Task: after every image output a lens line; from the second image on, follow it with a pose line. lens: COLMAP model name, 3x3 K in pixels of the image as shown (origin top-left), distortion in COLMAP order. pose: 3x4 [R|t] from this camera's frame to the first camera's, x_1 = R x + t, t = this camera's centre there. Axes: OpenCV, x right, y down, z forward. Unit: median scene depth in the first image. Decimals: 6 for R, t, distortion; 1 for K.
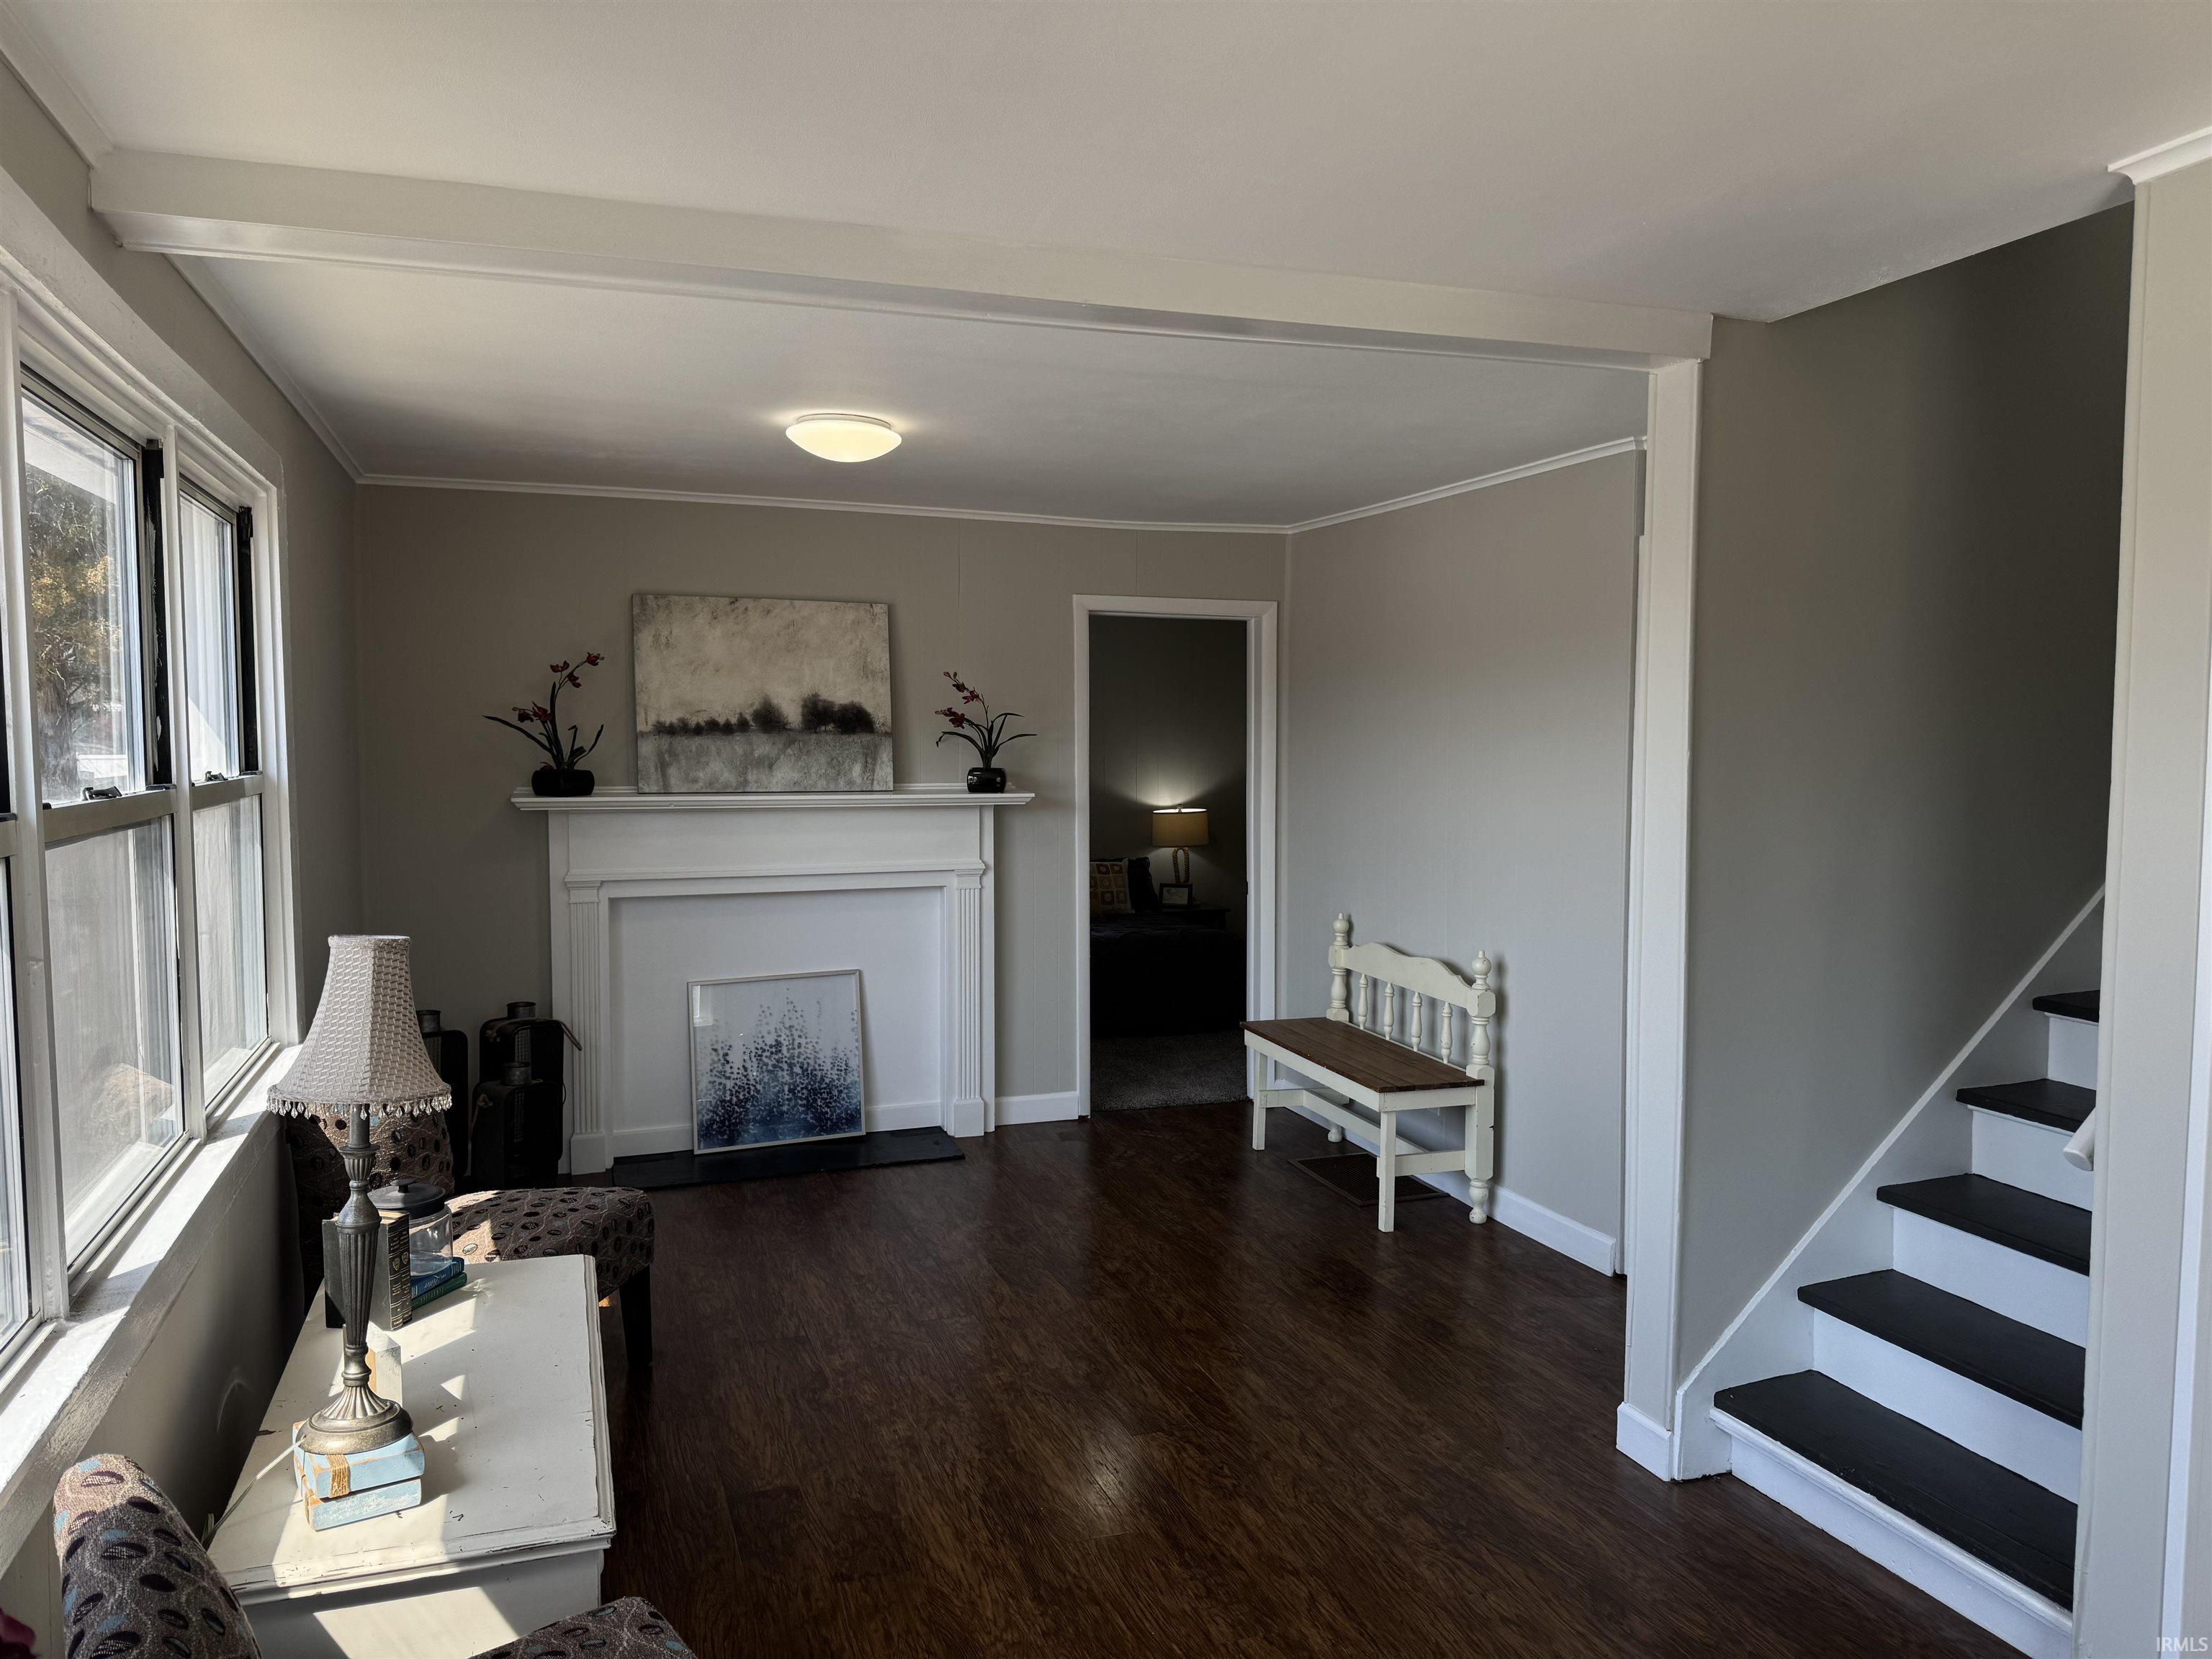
lens RADIAL K [[1573.5, 0, 1105.0], [0, 1573.5, 830.6], [0, 0, 1]] dist [0.038682, -0.011553]
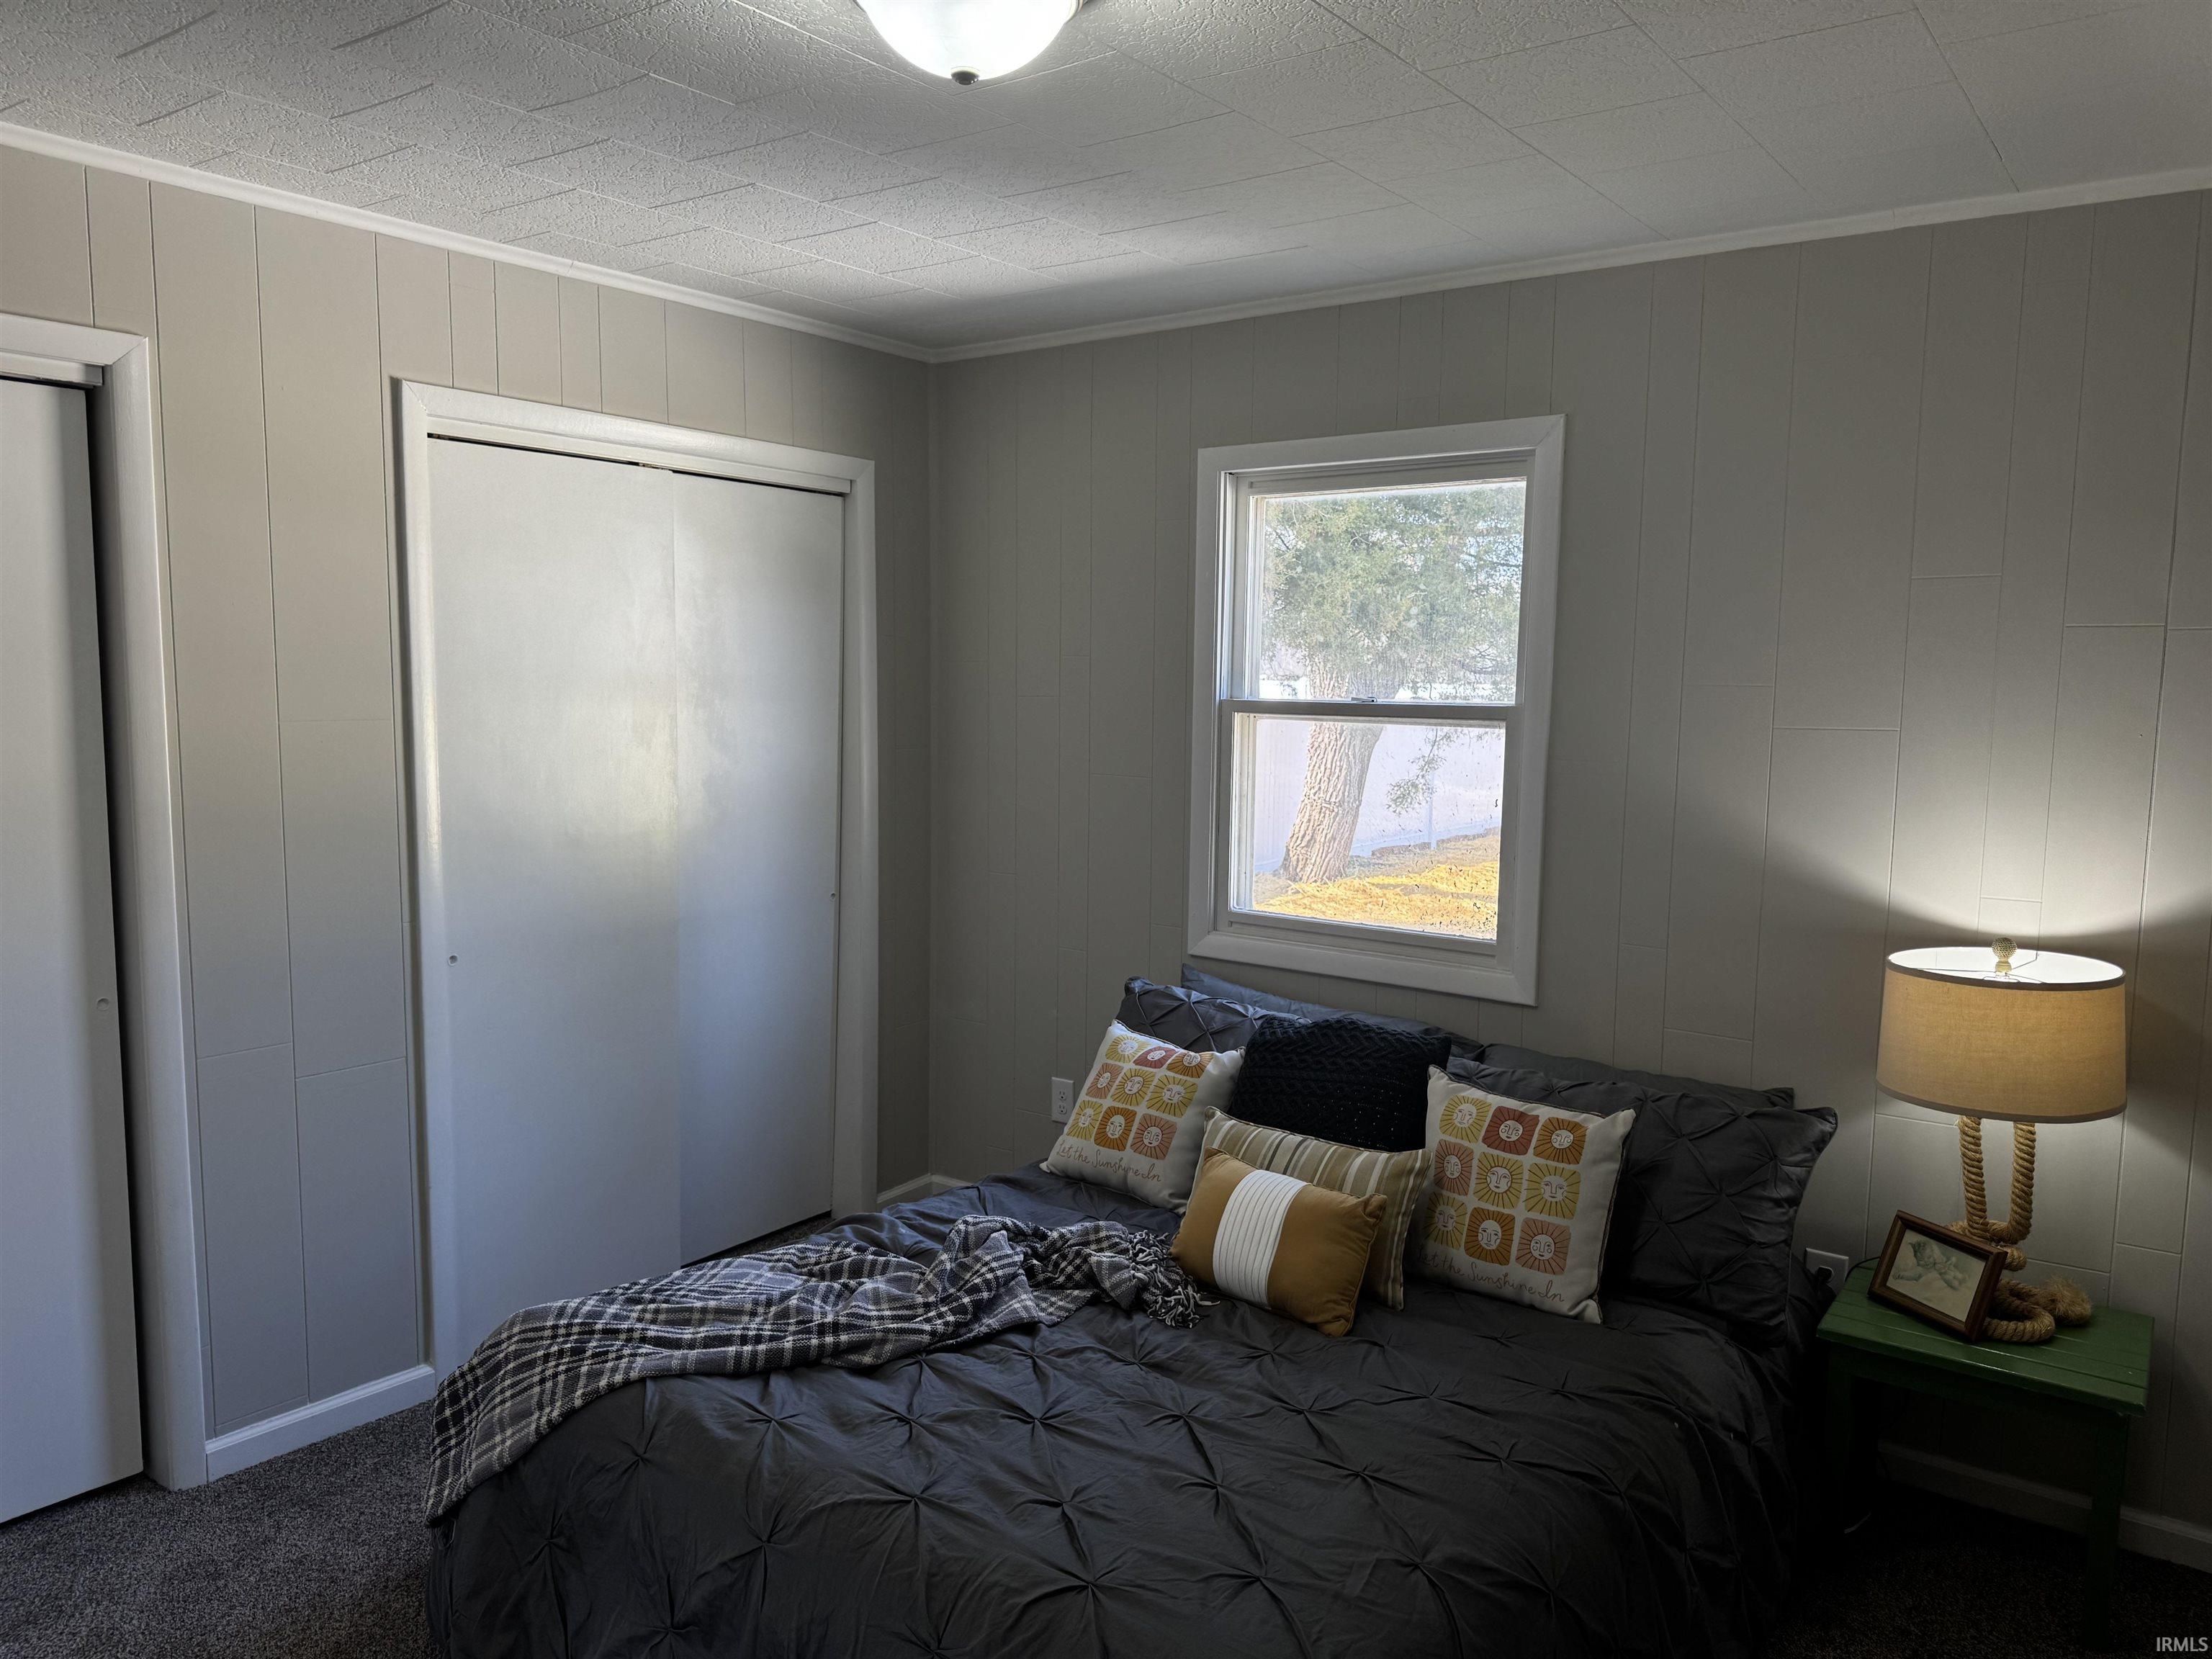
lens RADIAL K [[1573.5, 0, 1105.8], [0, 1573.5, 828.6], [0, 0, 1]] dist [0.038682, -0.011553]
pose [[0.557028, 0.099554, -0.824505, 0.182737], [-0.072249, 0.994834, 0.071309, -0.044779], [0.827345, 0.019849, 0.561343, 0.724291]]
